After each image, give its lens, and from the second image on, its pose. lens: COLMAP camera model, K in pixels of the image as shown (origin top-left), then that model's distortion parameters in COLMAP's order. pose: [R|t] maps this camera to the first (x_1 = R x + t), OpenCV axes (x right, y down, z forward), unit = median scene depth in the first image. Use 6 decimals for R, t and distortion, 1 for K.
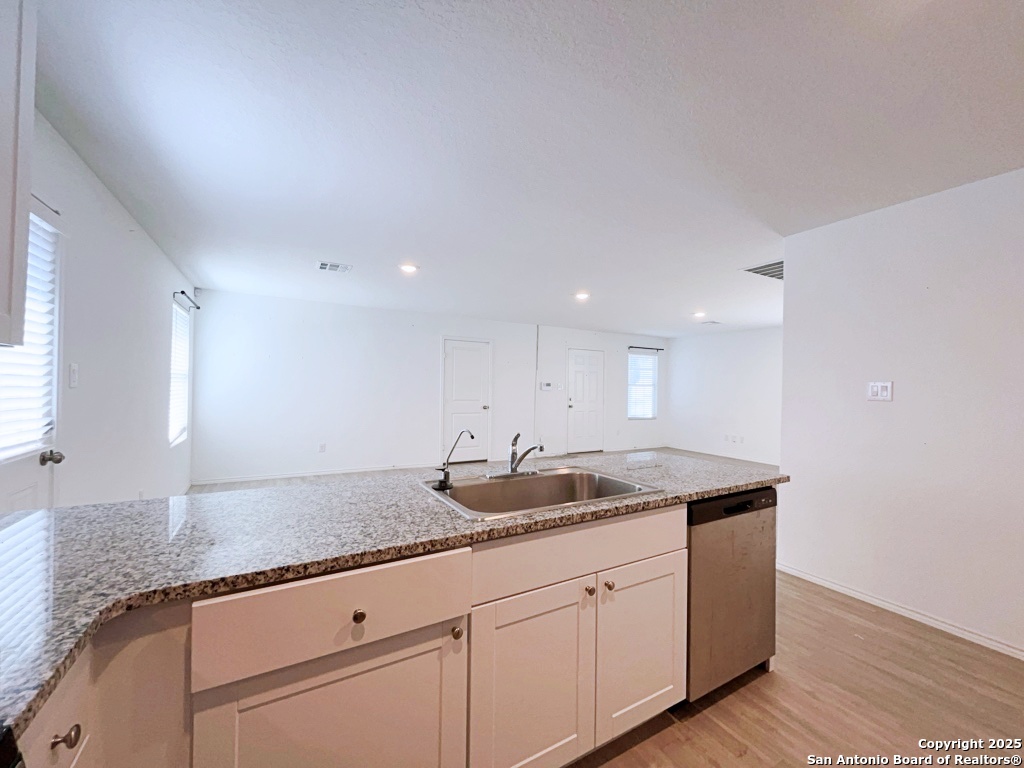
lens RADIAL K [[413.1, 0, 514.3], [0, 413.1, 384.2], [0, 0, 1]] dist [-0.004139, -0.000384]
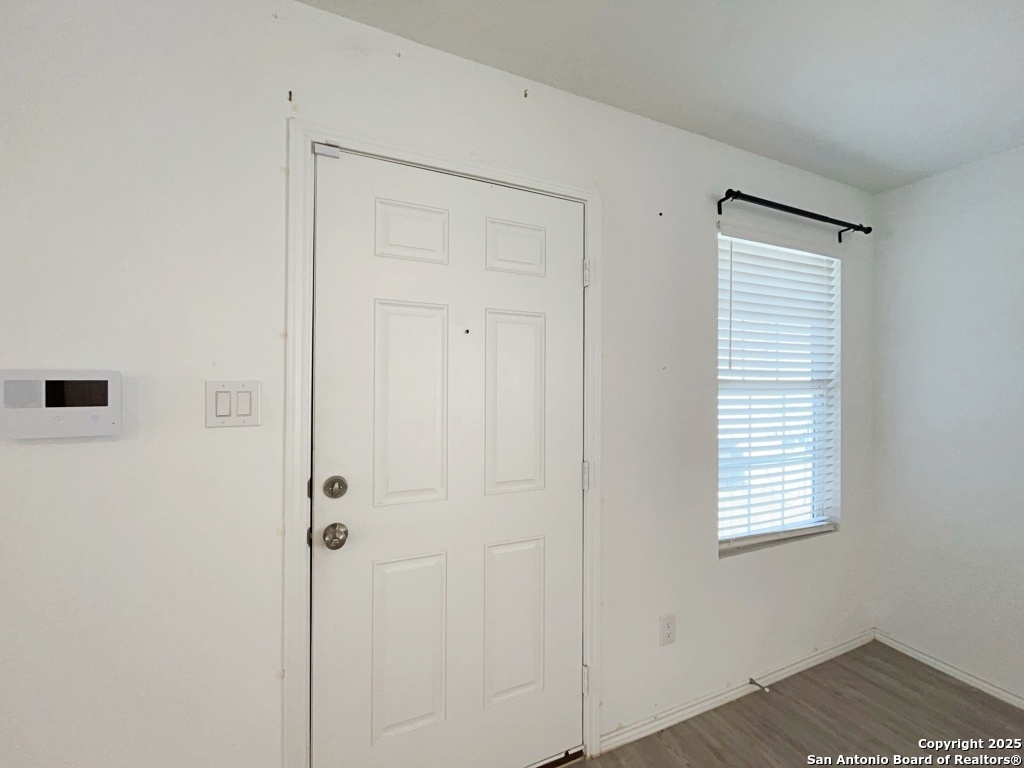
lens RADIAL K [[413.1, 0, 520.0], [0, 413.1, 388.2], [0, 0, 1]] dist [-0.004139, -0.000384]
pose [[0.994376, -0.016571, -0.104599, 0.193063], [0.016336, 0.999862, -0.003105, 0.001932], [0.104636, 0.001378, 0.994510, 0.759416]]
